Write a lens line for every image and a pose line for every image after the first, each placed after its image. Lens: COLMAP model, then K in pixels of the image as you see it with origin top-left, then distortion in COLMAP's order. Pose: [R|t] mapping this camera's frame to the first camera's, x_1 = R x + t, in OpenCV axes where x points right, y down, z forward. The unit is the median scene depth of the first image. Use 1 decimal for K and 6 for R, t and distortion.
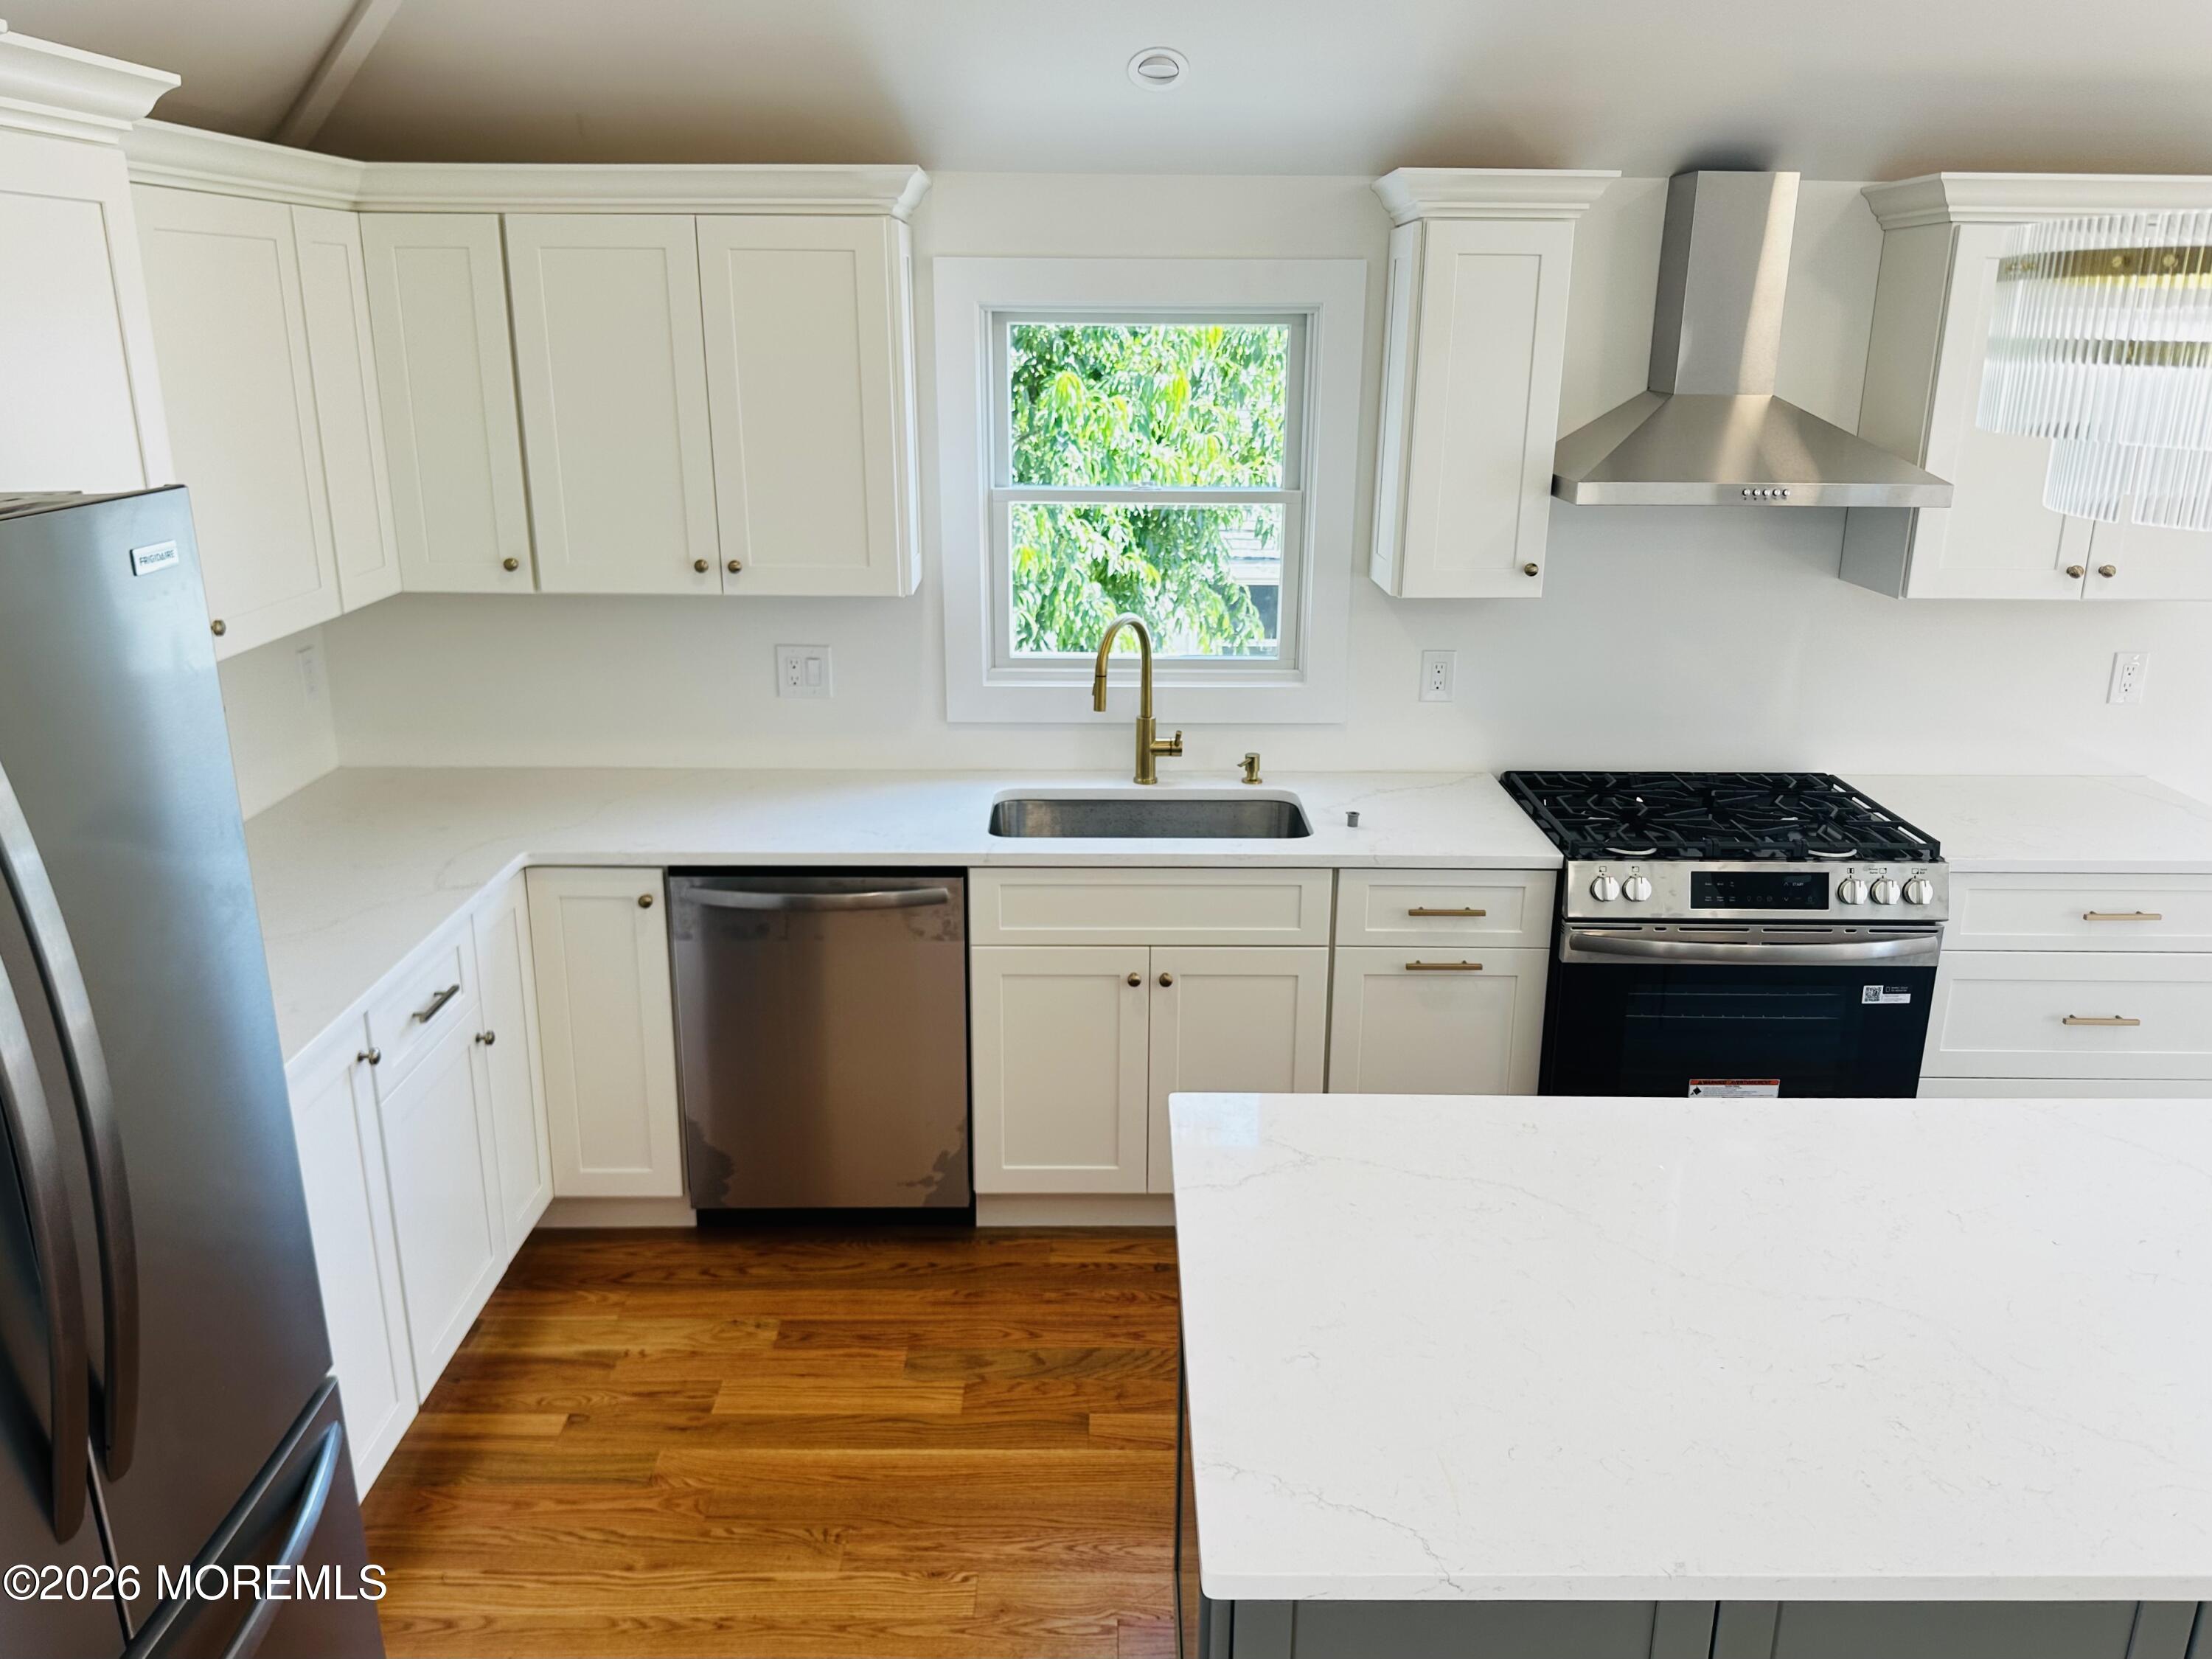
lens RADIAL K [[1628.5, 0, 1135.3], [0, 1628.5, 829.5], [0, 0, 1]] dist [0.059196, -0.155450]
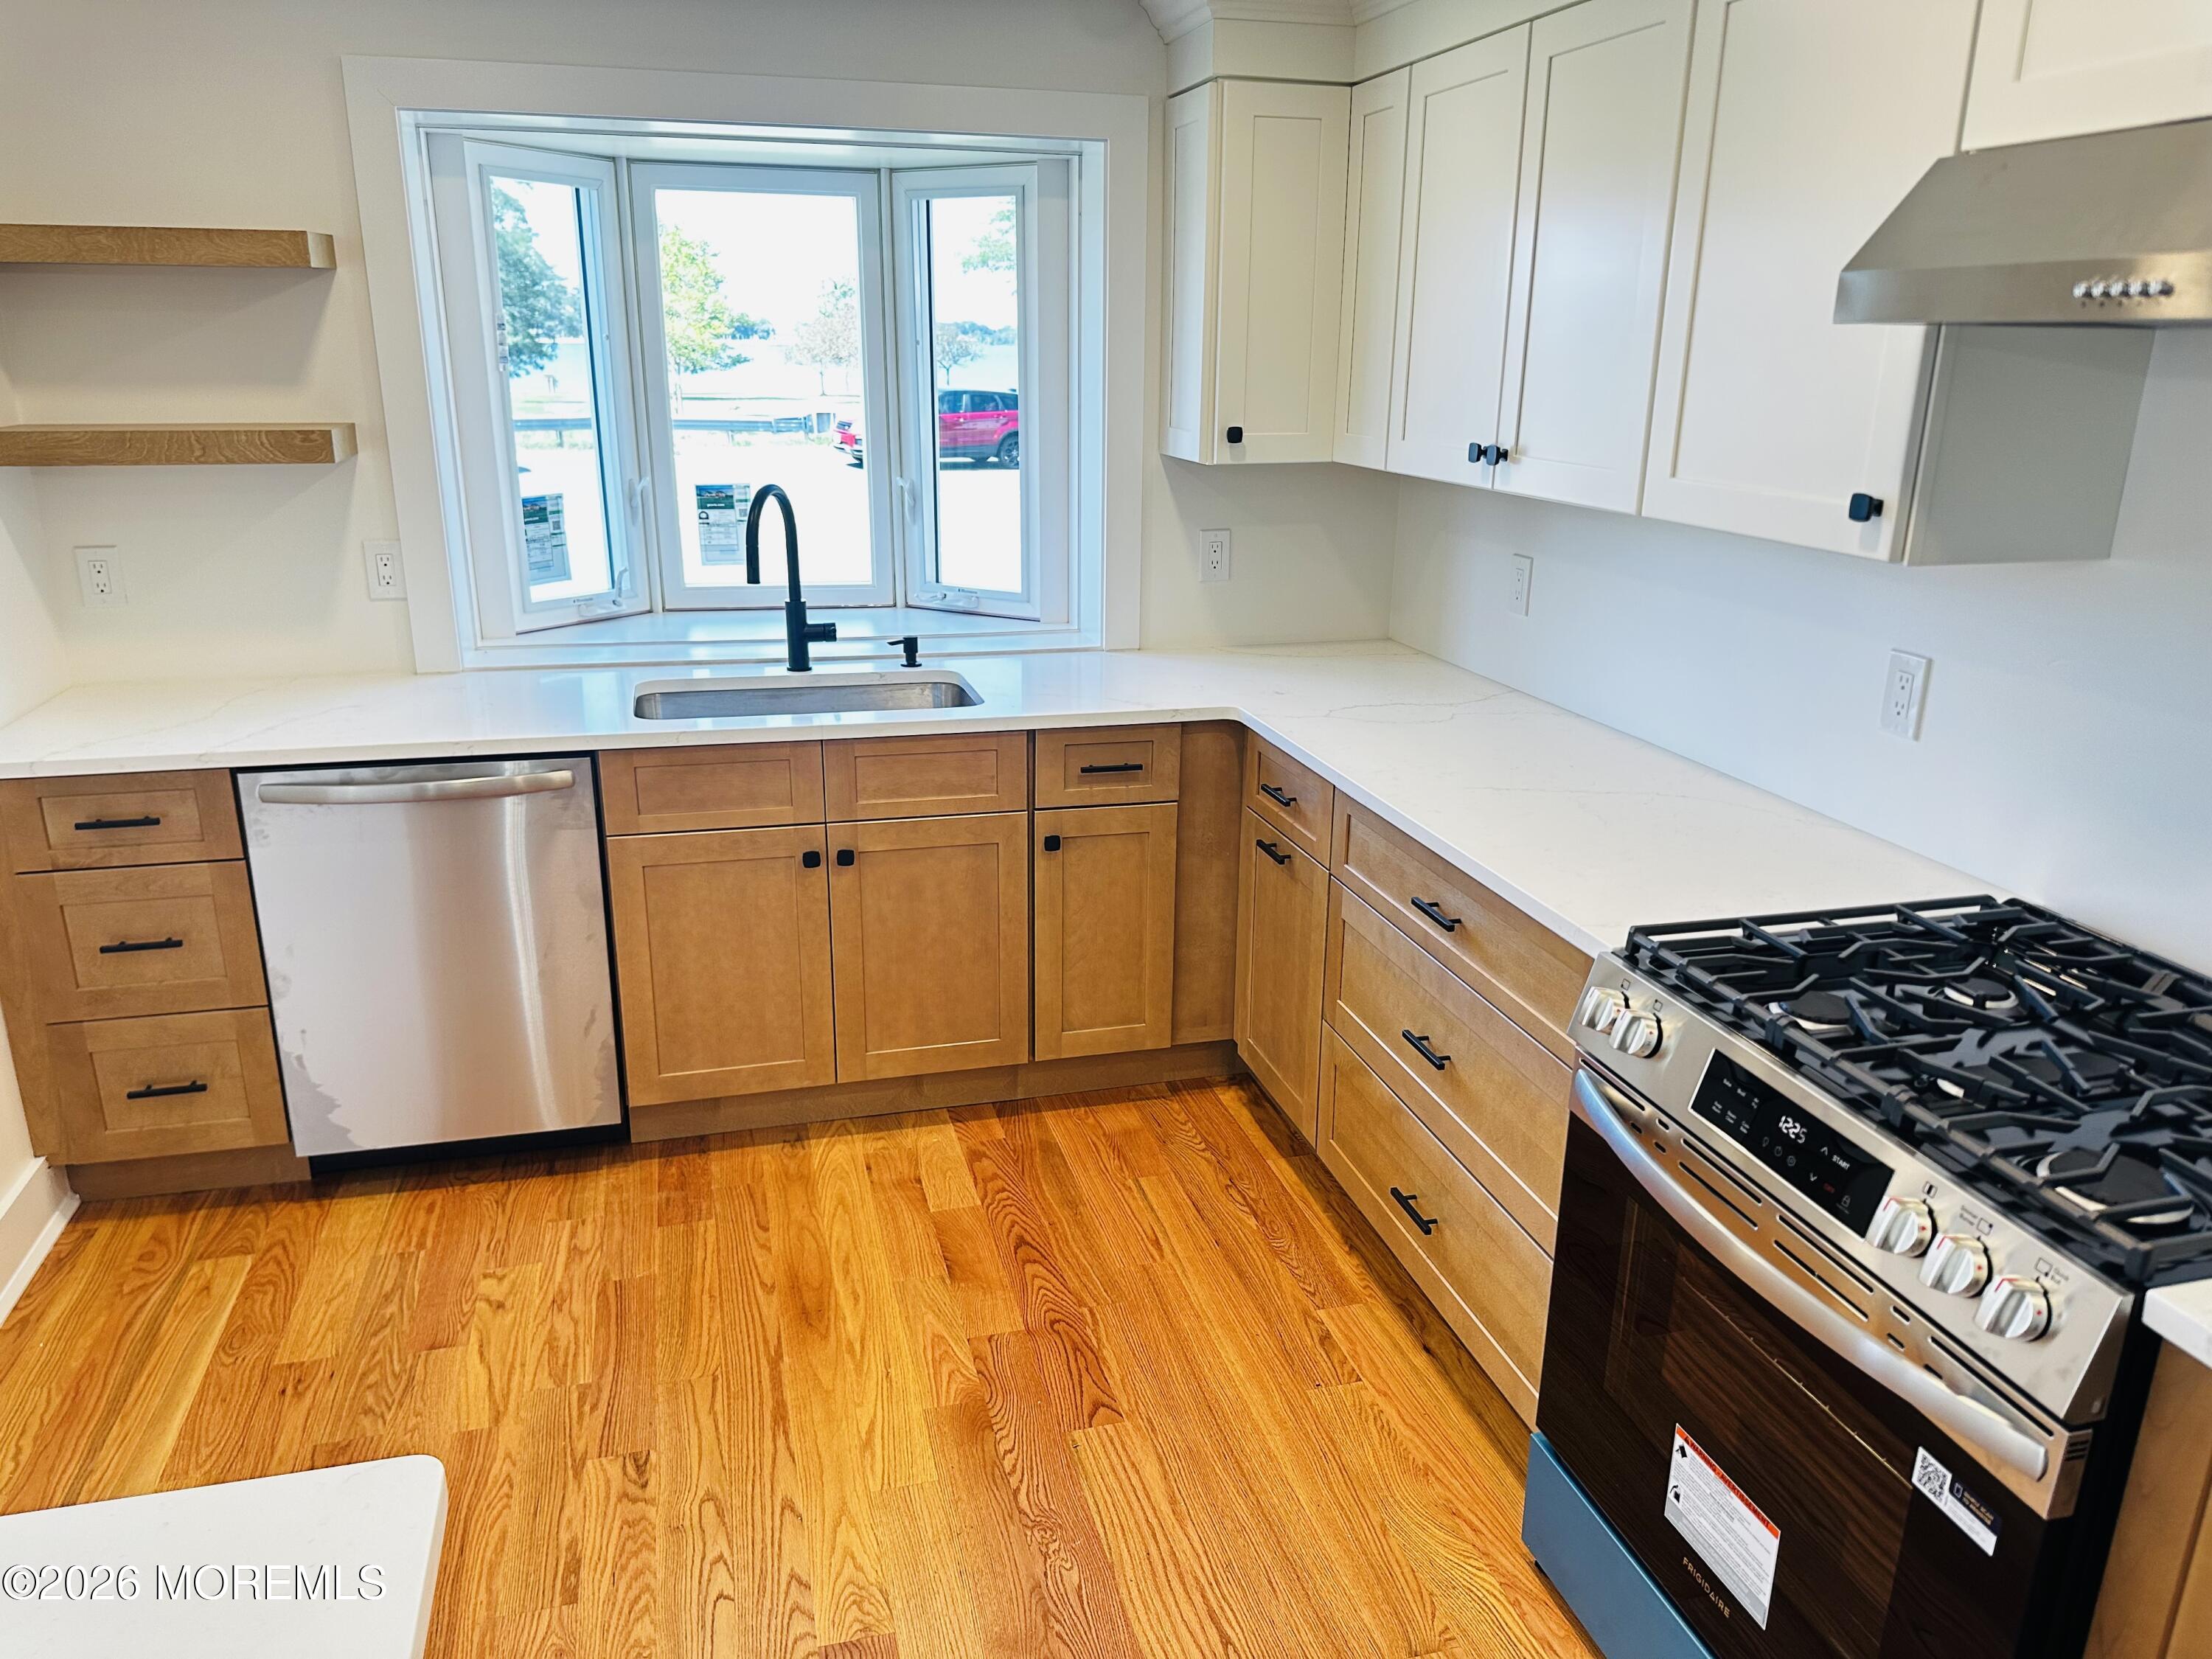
lens RADIAL K [[1543.9, 0, 1106.0], [0, 1543.9, 829.5], [0, 0, 1]] dist [0.094505, -0.160683]
pose [[0.248800, 0.281195, -0.926838, 0.727604], [-0.293560, 0.933809, 0.204507, -0.086219], [0.922996, 0.221201, 0.314879, 0.614137]]
